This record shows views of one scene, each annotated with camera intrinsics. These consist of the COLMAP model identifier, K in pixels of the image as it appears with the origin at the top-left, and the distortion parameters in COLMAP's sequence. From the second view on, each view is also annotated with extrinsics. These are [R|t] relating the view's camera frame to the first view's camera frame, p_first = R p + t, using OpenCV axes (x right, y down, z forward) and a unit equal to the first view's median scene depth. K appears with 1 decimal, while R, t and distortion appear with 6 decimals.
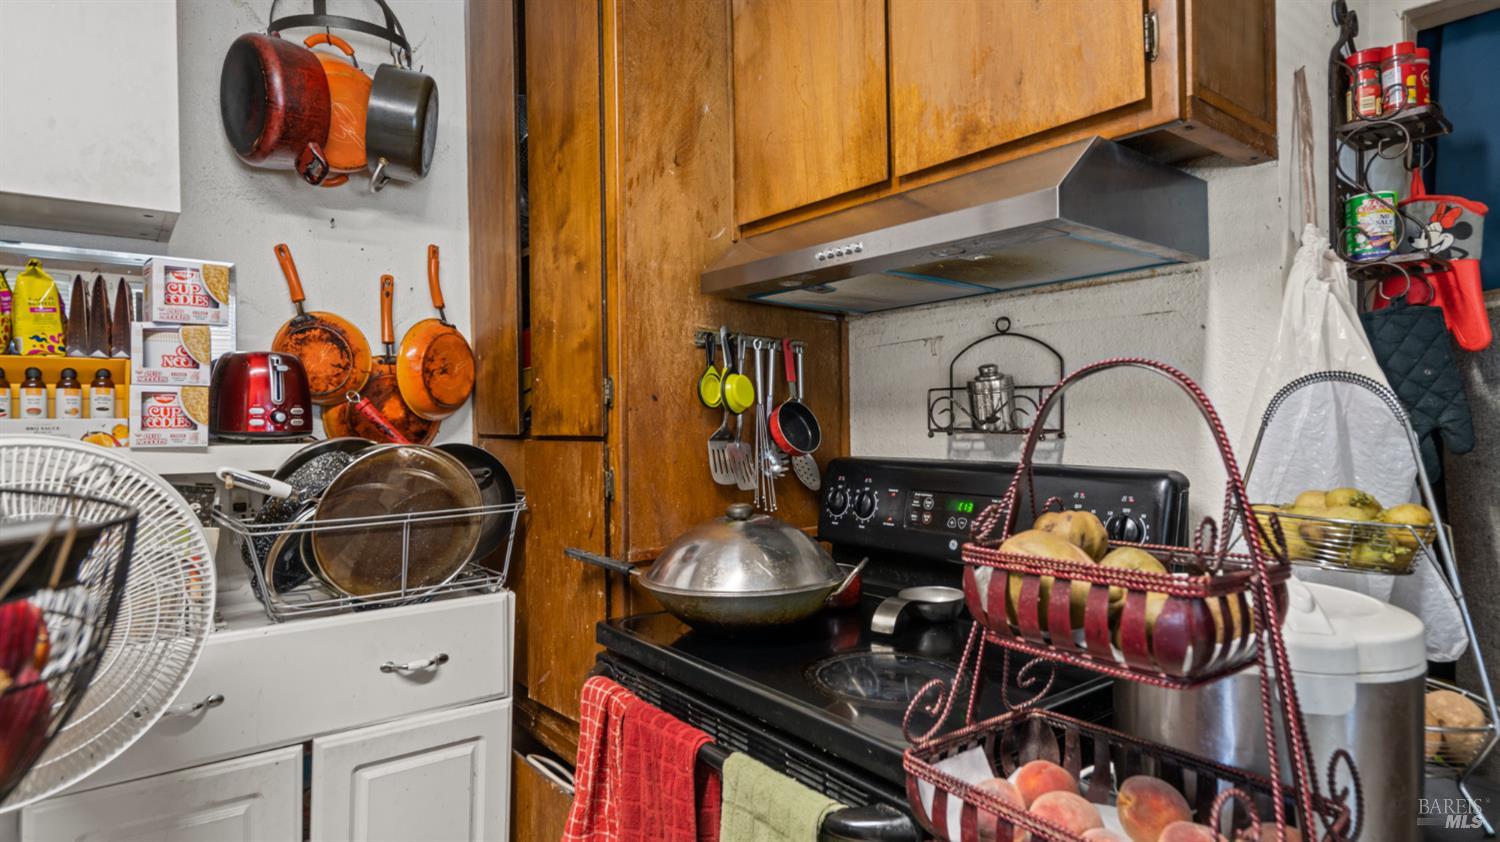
lens RADIAL K [[787.1, 0, 748.4], [0, 787.1, 417.0], [0, 0, 1]] dist [0.000135, -0.000026]
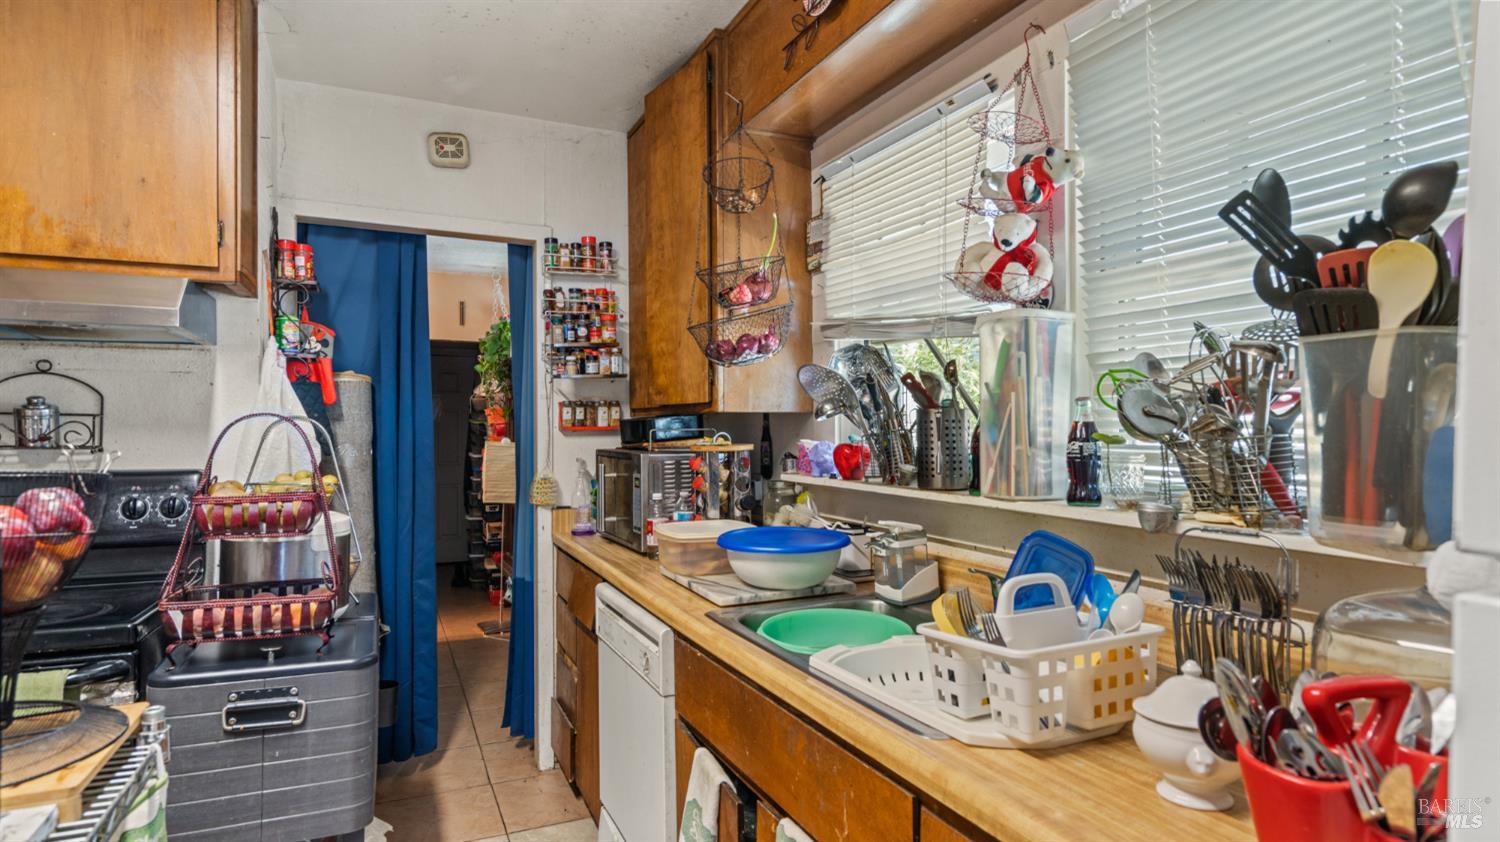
lens RADIAL K [[798.3, 0, 750.4], [0, 798.3, 421.2], [0, 0, 1]] dist [-0.044725, 0.031848]
pose [[0.240531, 0.021355, 0.970407, -0.758679], [-0.002136, 0.999767, -0.021472, -0.000189], [-0.970639, 0.003092, 0.240520, -0.515573]]
